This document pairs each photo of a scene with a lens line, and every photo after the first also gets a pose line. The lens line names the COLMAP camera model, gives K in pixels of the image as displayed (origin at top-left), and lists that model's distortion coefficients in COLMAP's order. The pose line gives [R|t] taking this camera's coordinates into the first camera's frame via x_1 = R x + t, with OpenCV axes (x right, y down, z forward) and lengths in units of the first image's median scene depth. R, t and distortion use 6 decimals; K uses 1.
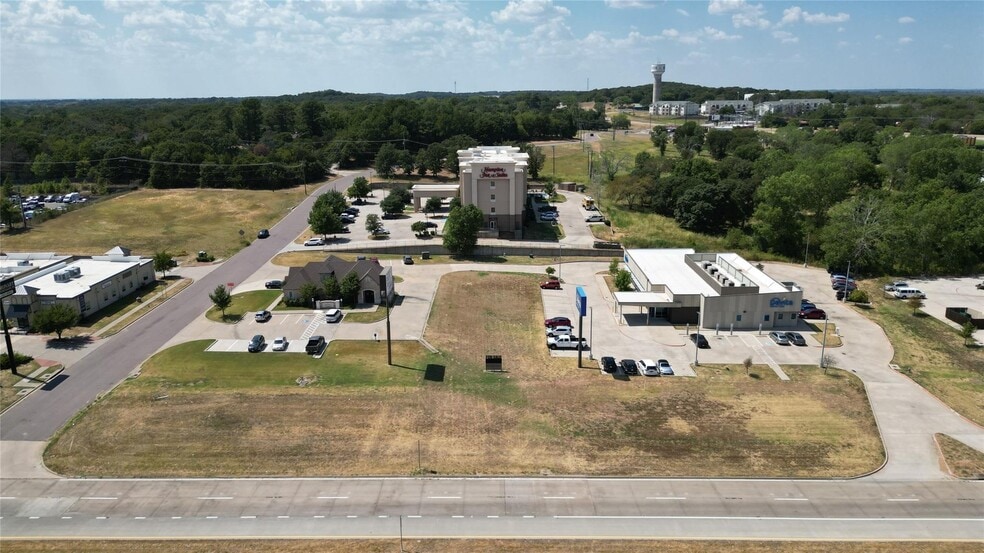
lens RADIAL K [[692.0, 0, 492.0], [0, 692.0, 276.5], [0, 0, 1]] dist [0.083340, -0.098242]
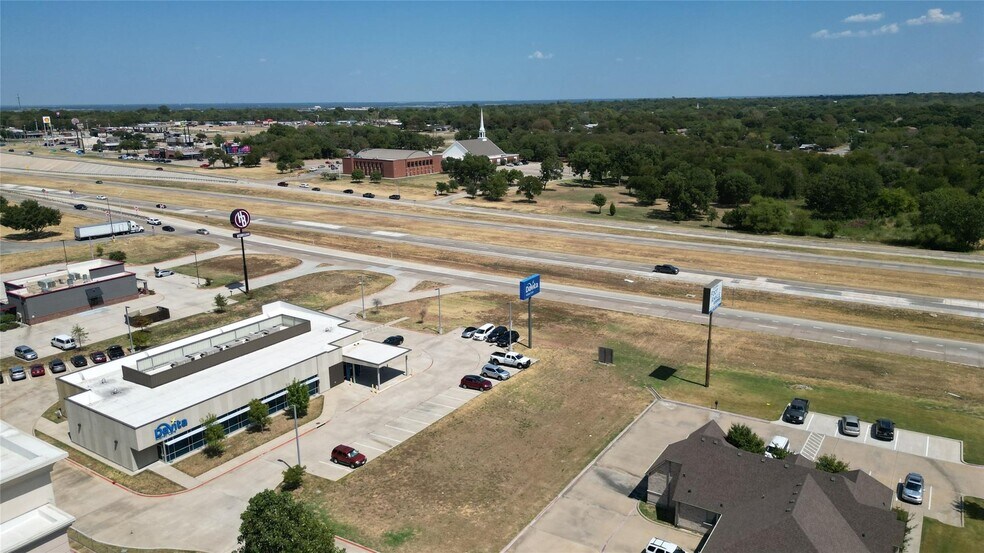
lens RADIAL K [[692.0, 0, 492.0], [0, 692.0, 276.5], [0, 0, 1]] dist [0.083340, -0.098242]
pose [[-0.843240, -0.112041, 0.525731, -0.392311], [0.158809, 0.882452, 0.442784, -0.472444], [-0.513543, 0.456864, -0.726326, 1.824427]]
